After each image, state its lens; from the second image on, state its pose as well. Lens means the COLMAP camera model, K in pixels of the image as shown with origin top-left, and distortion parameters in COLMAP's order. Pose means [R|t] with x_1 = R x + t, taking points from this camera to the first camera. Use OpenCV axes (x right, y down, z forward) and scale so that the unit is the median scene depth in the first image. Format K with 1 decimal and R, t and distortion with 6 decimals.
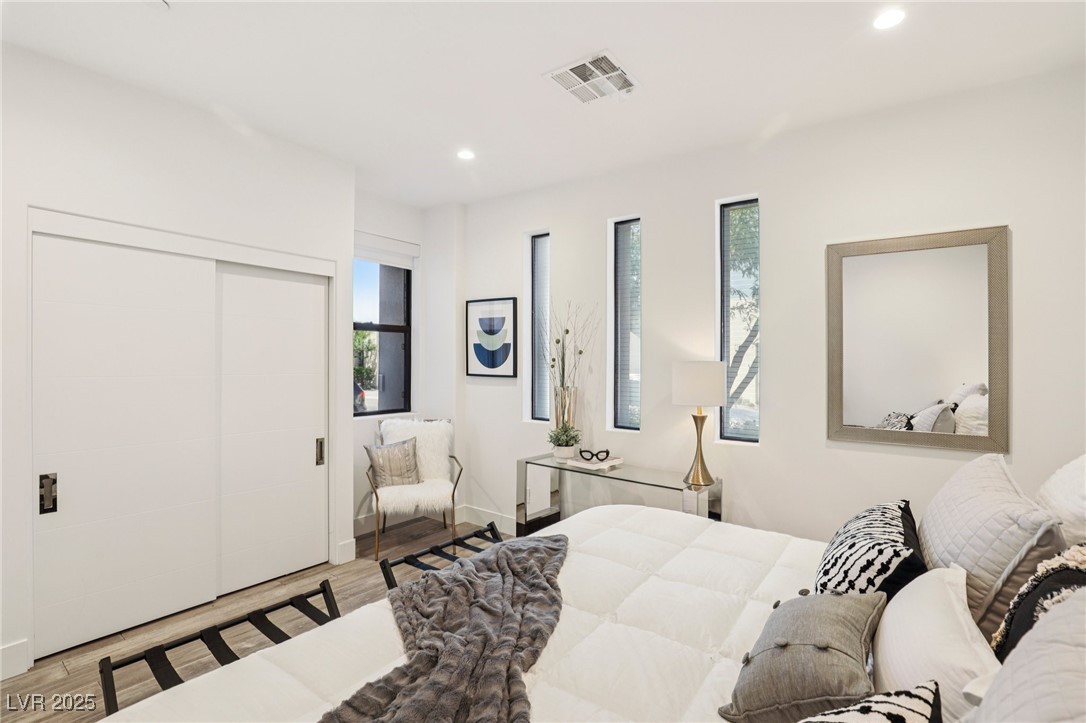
lens RADIAL K [[495.4, 0, 541.0], [0, 495.4, 366.2], [0, 0, 1]] dist [-0.022432, 0.001048]
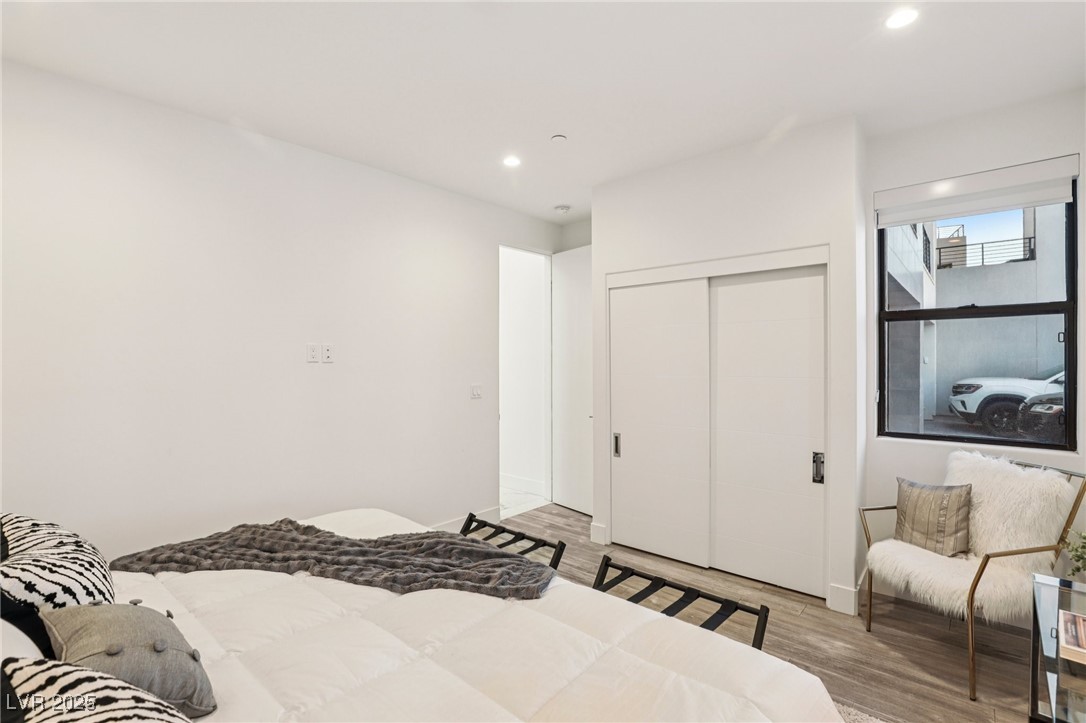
lens RADIAL K [[495.4, 0, 541.0], [0, 495.4, 359.2], [0, 0, 1]] dist [-0.022432, 0.001048]
pose [[-0.075872, -0.007812, -0.997087, 0.534521], [-0.000328, 0.999969, -0.007810, -0.012853], [0.997118, -0.000266, -0.075872, 0.684004]]
